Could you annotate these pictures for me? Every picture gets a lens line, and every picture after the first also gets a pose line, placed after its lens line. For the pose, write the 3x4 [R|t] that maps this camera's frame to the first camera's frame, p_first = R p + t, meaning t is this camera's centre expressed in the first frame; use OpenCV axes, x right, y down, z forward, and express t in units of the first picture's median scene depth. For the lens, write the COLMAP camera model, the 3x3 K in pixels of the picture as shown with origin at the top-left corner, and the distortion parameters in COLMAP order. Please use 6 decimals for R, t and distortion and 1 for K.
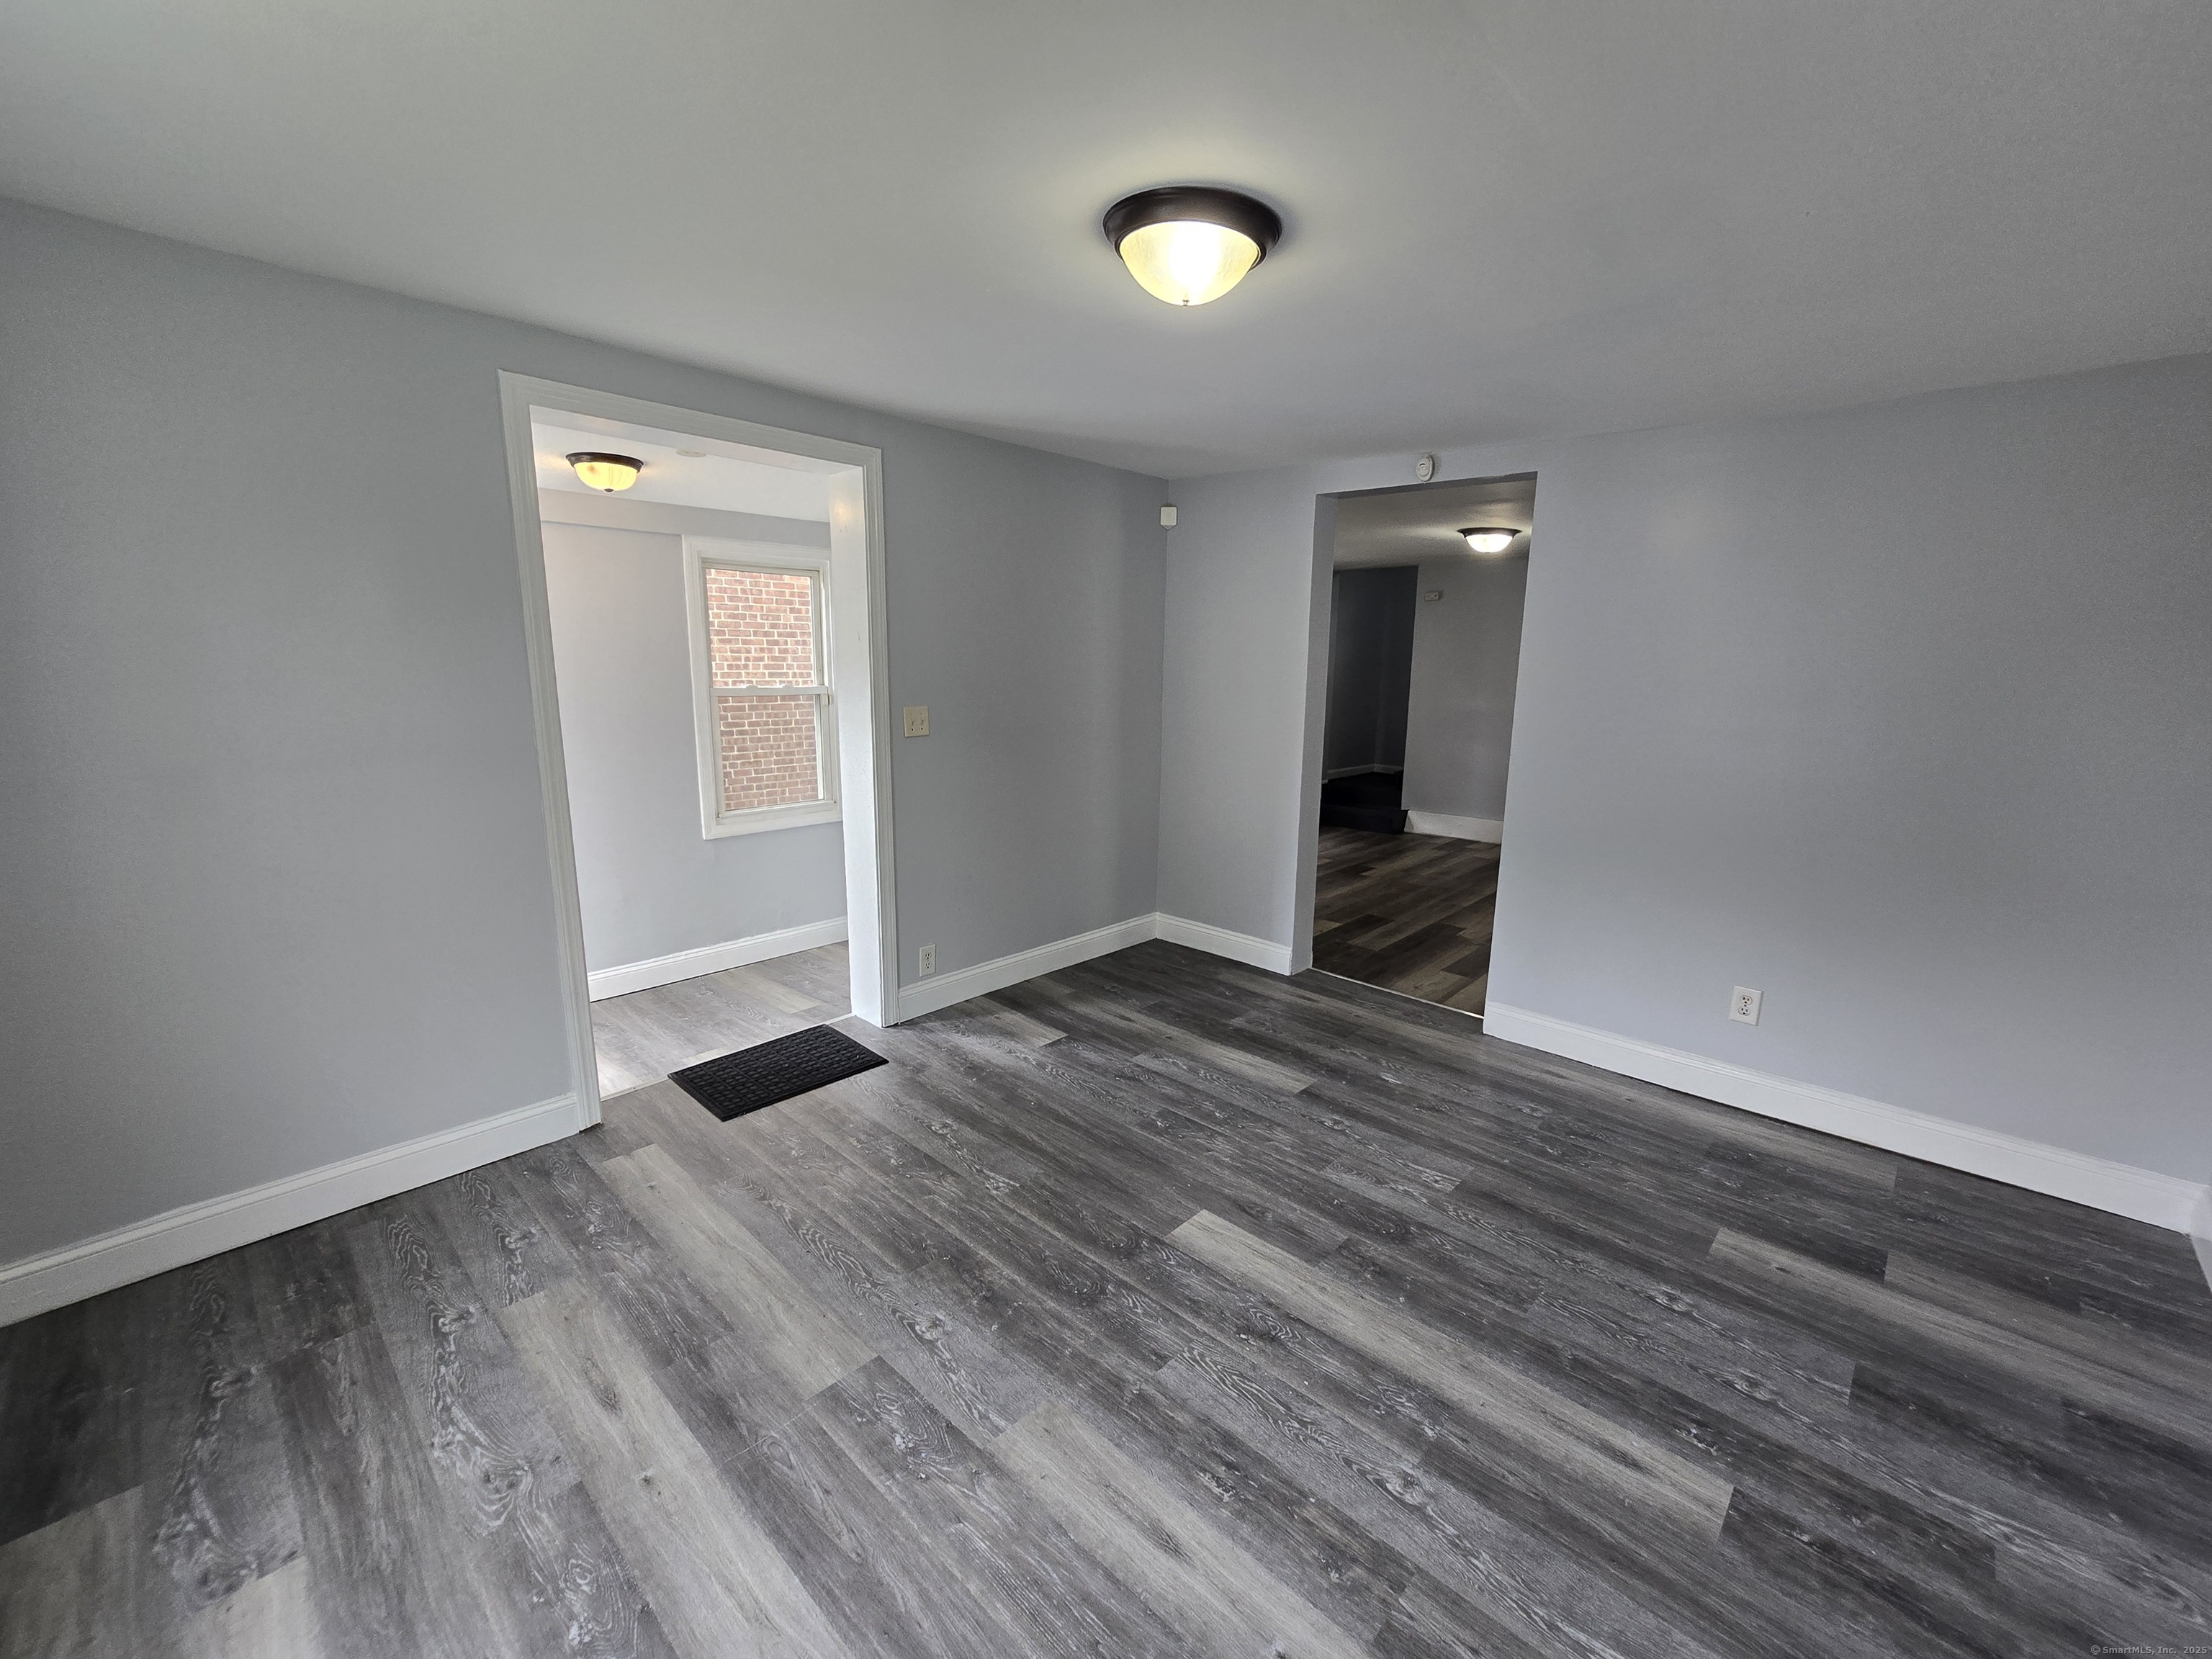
lens RADIAL K [[897.0, 0, 1116.1], [0, 897.0, 833.1], [0, 0, 1]] dist [-0.000373, -0.000003]
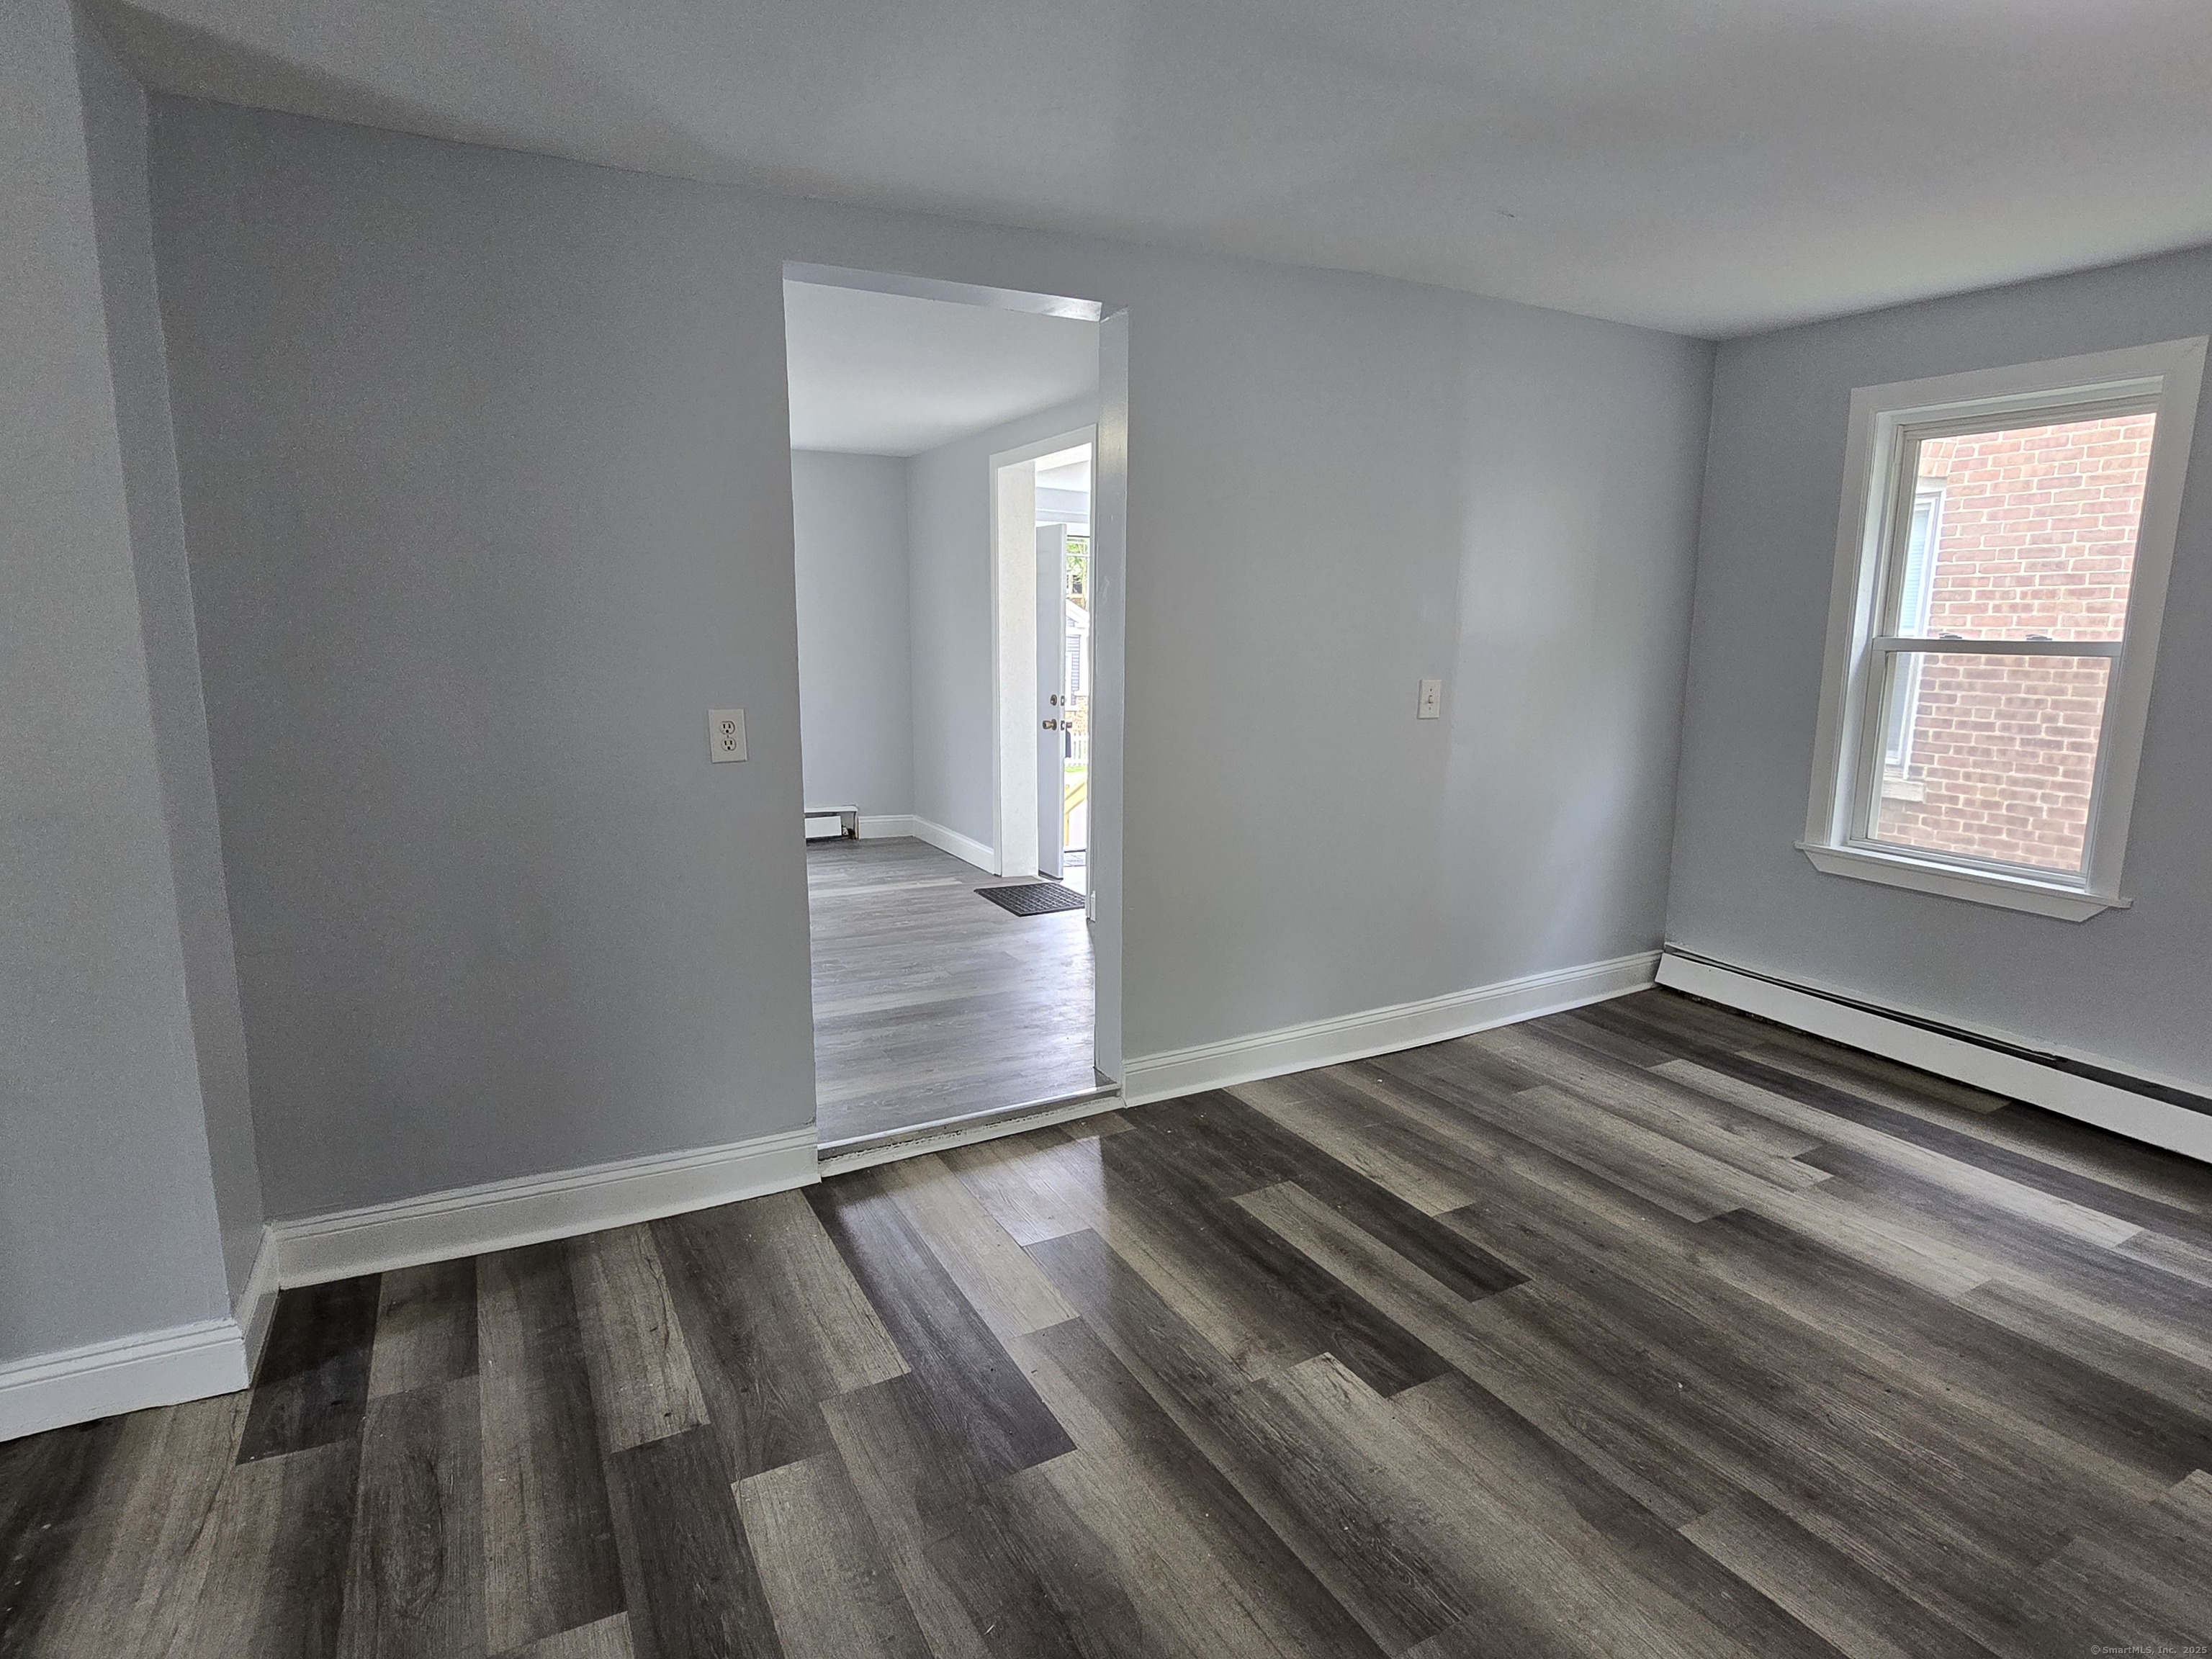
lens RADIAL K [[1159.9, 0, 1111.5], [0, 1159.9, 823.8], [0, 0, 1]] dist [-0.000586, -0.000022]
pose [[-0.316940, 0.145226, -0.937261, 0.761768], [-0.194394, 0.957281, 0.214063, -0.155192], [0.928310, 0.250044, -0.275170, 0.950493]]
